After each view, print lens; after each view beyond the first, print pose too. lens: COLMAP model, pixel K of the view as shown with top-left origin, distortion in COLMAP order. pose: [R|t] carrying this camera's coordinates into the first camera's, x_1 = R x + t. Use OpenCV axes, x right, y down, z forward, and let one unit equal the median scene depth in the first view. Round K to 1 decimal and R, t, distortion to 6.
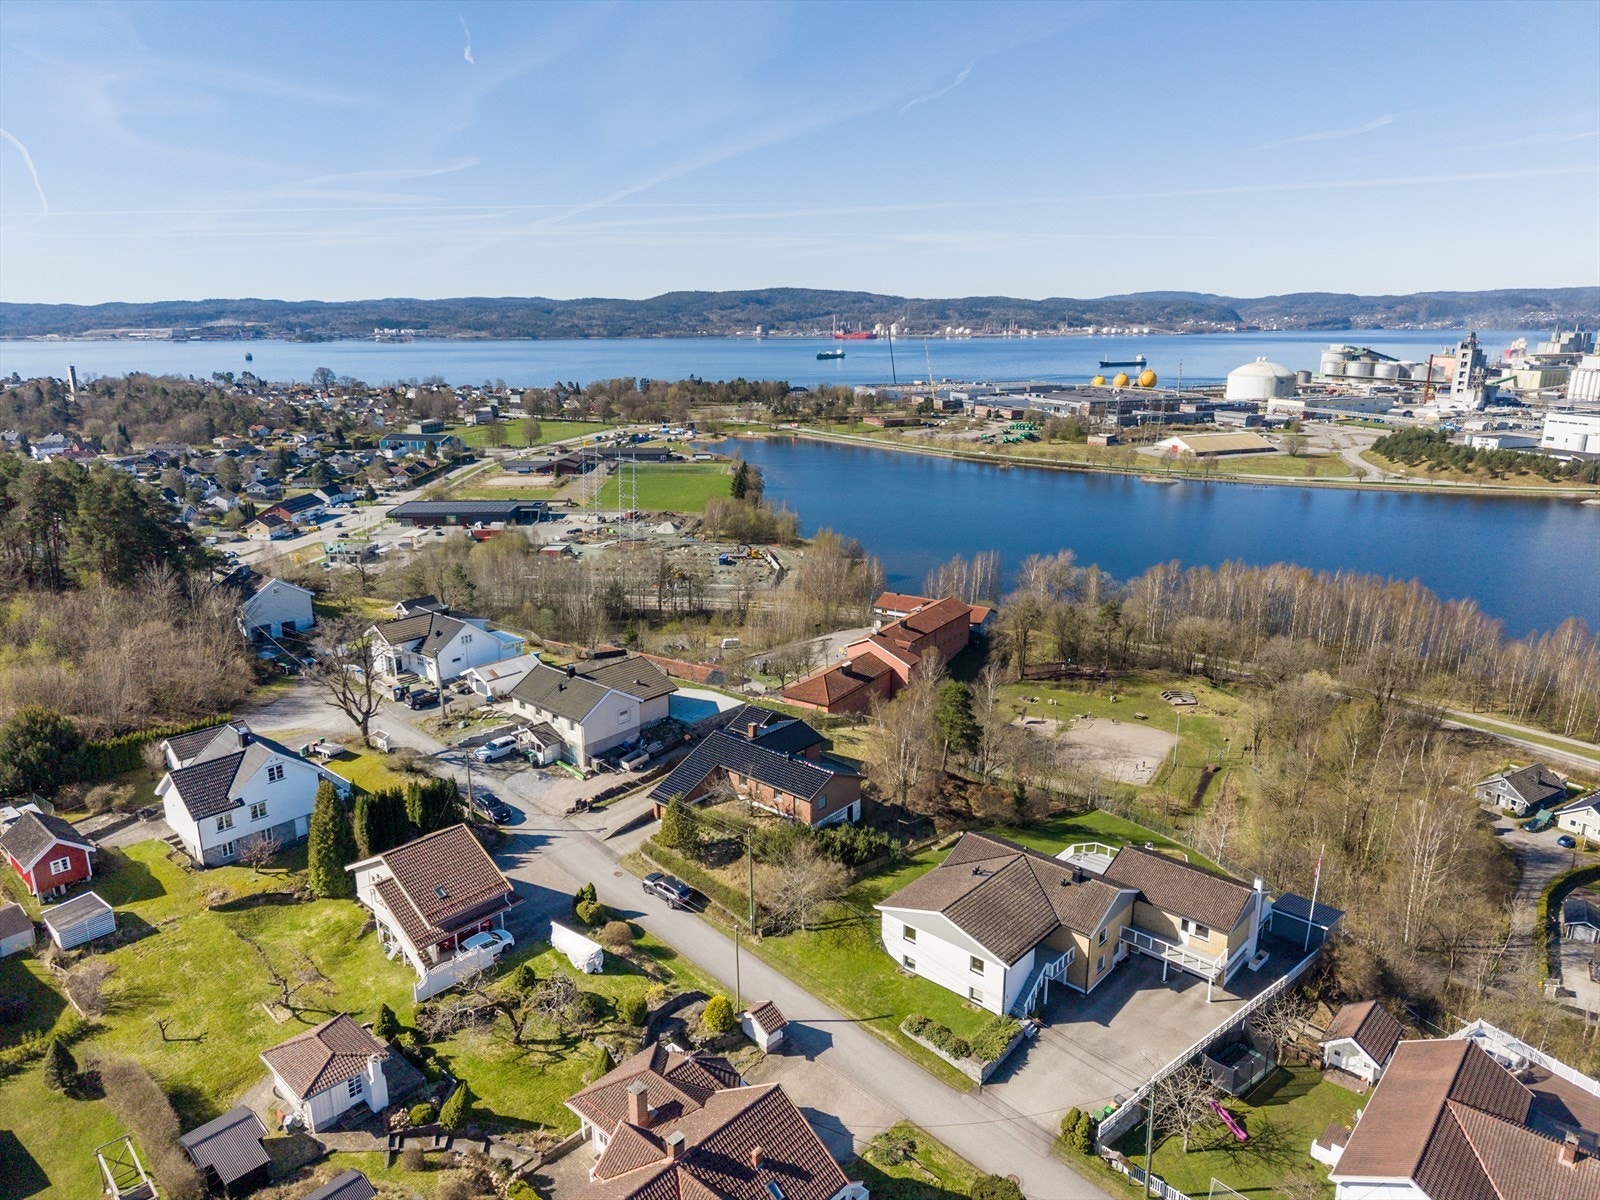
lens RADIAL K [[1045.1, 0, 812.9], [0, 1045.1, 607.1], [0, 0, 1]] dist [0.082815, -0.106354]
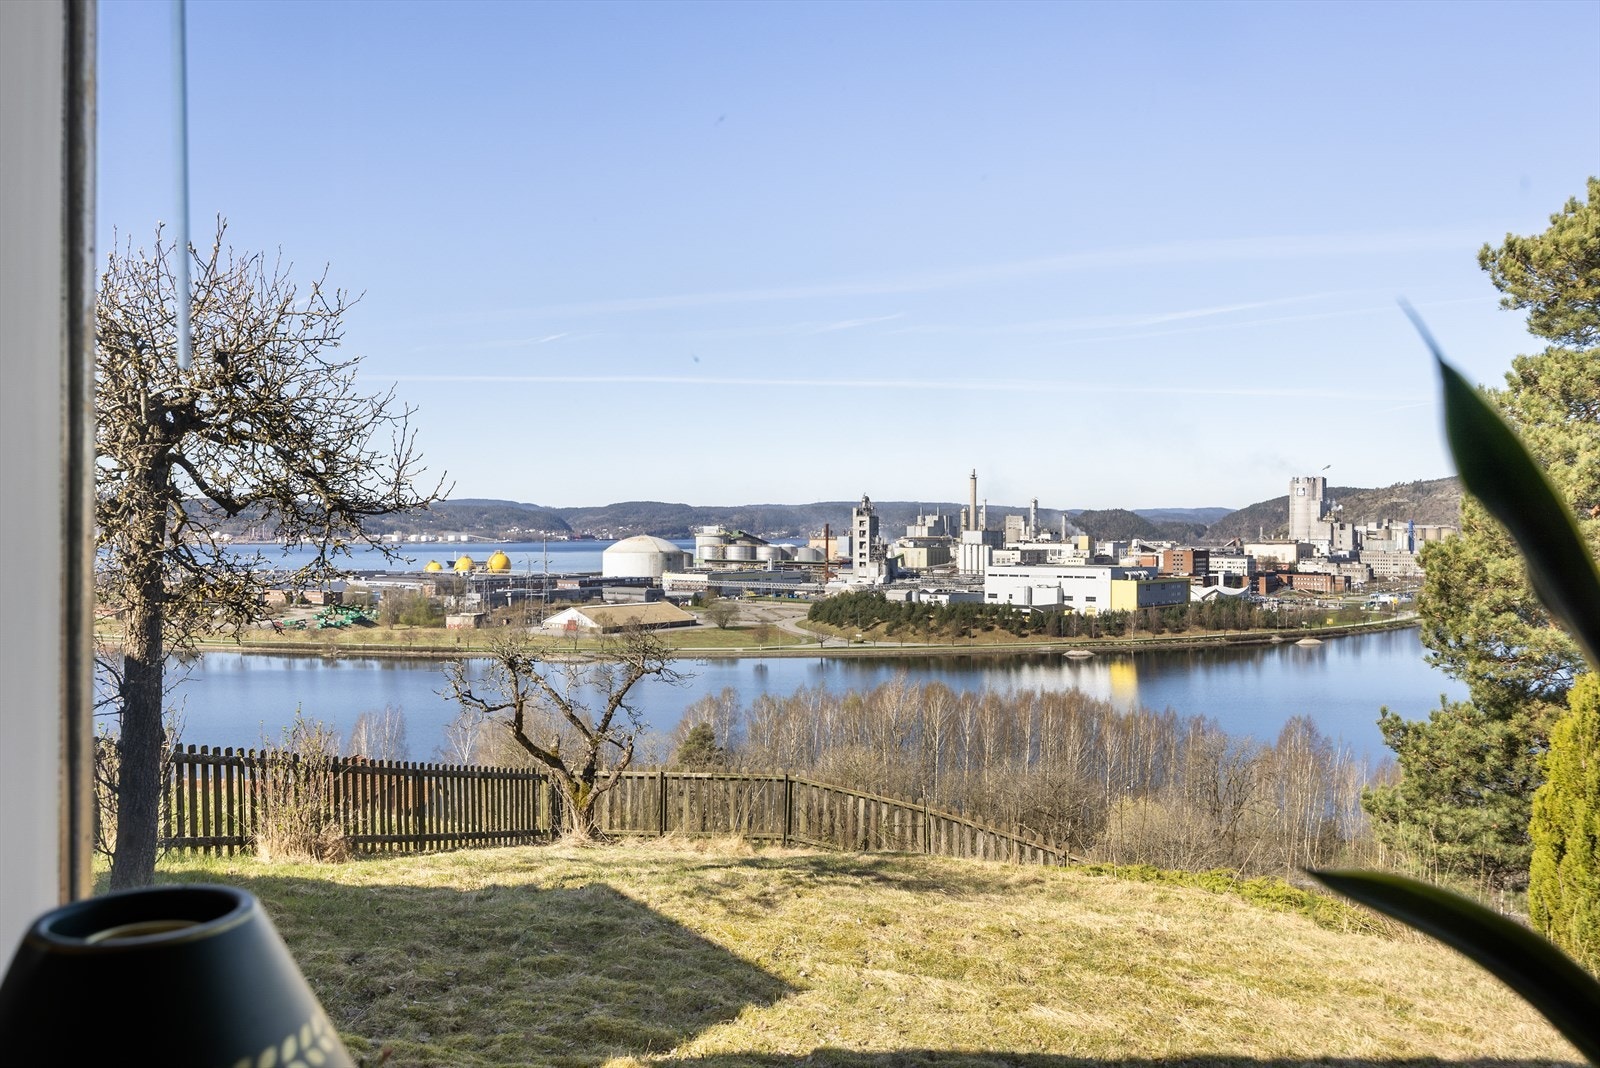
lens RADIAL K [[1401.6, 0, 775.8], [0, 1401.6, 533.7], [0, 0, 1]] dist [0.001200, -0.005441]
pose [[0.870202, -0.004861, 0.492672, -0.000952], [0.131214, 0.966125, -0.222229, 0.021779], [-0.474902, 0.258030, 0.841361, 0.164014]]
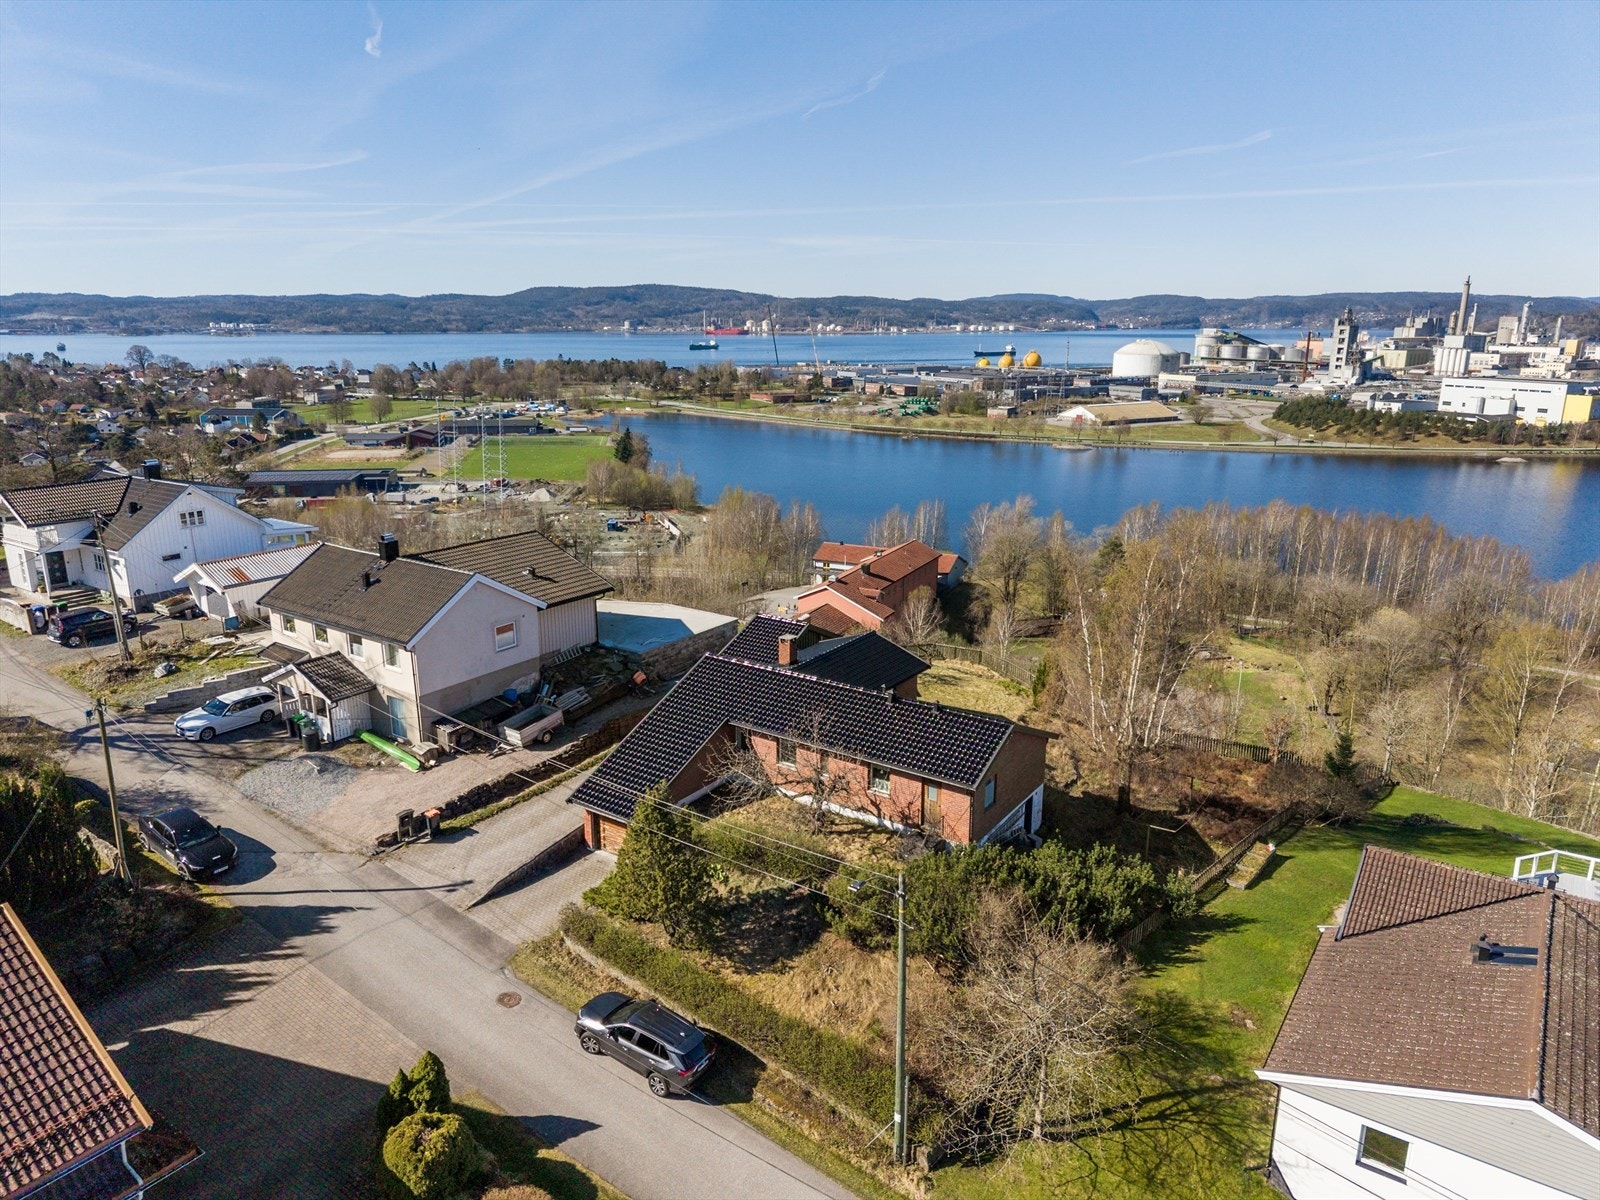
lens RADIAL K [[1067.1, 0, 800.0], [0, 1067.1, 600.0], [0, 0, 1]] dist [0.014319, -0.005429]
pose [[0.994289, -0.029389, 0.102596, -0.015936], [0.030233, 0.999521, -0.006685, 0.015681], [-0.102350, 0.009748, 0.994701, 0.083025]]
